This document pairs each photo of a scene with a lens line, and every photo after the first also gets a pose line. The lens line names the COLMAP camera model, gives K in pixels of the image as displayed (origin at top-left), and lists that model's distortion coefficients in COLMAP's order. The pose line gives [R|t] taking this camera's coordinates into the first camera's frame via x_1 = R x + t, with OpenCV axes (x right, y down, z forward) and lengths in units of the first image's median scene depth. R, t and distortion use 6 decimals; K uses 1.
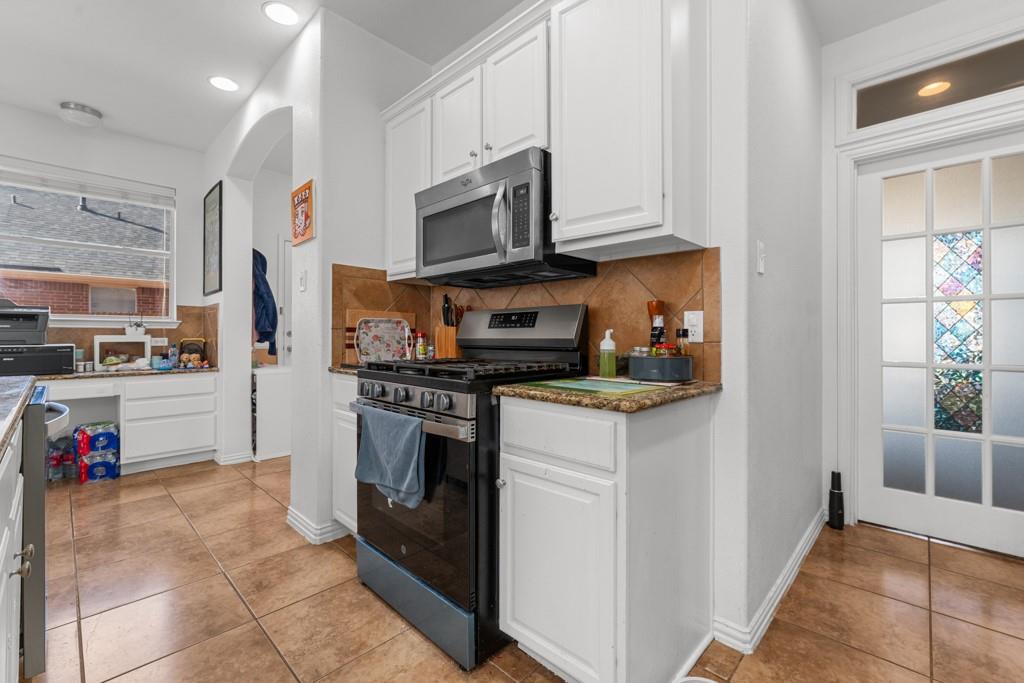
lens RADIAL K [[431.4, 0, 512.3], [0, 431.4, 336.7], [0, 0, 1]] dist [0.000478, 0.000105]
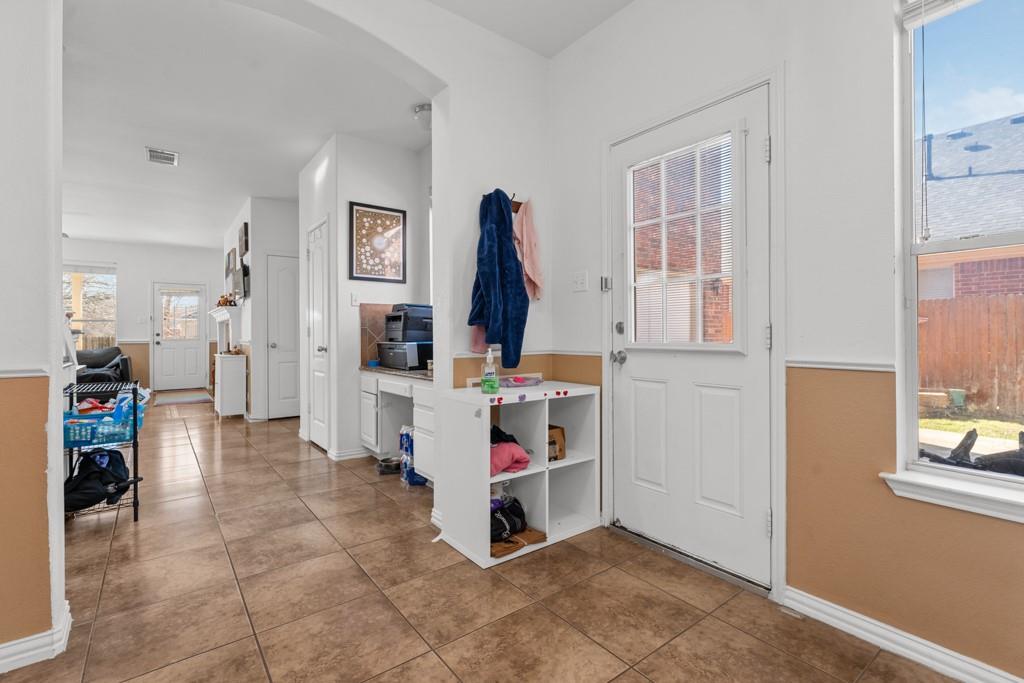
lens RADIAL K [[465.3, 0, 513.8], [0, 465.3, 334.3], [0, 0, 1]] dist [0.001856, 0.000061]
pose [[-0.149972, -0.001020, -0.988690, 0.052438], [0.006018, 0.999980, -0.001944, 0.001655], [0.988672, -0.006242, -0.149963, 1.373001]]
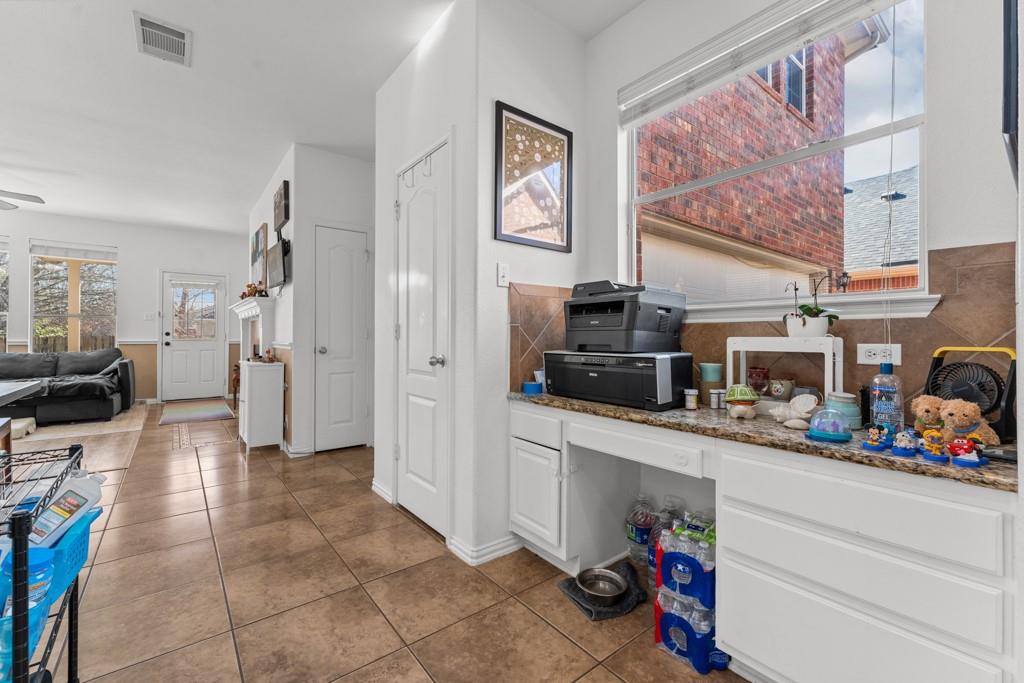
lens RADIAL K [[431.5, 0, 515.0], [0, 431.5, 335.9], [0, 0, 1]] dist [-0.002154, 0.000027]
pose [[-0.134291, -0.005011, -0.990929, -0.473156], [-0.003950, 0.999982, -0.004521, -0.001357], [0.990934, 0.003307, -0.134309, 0.869778]]
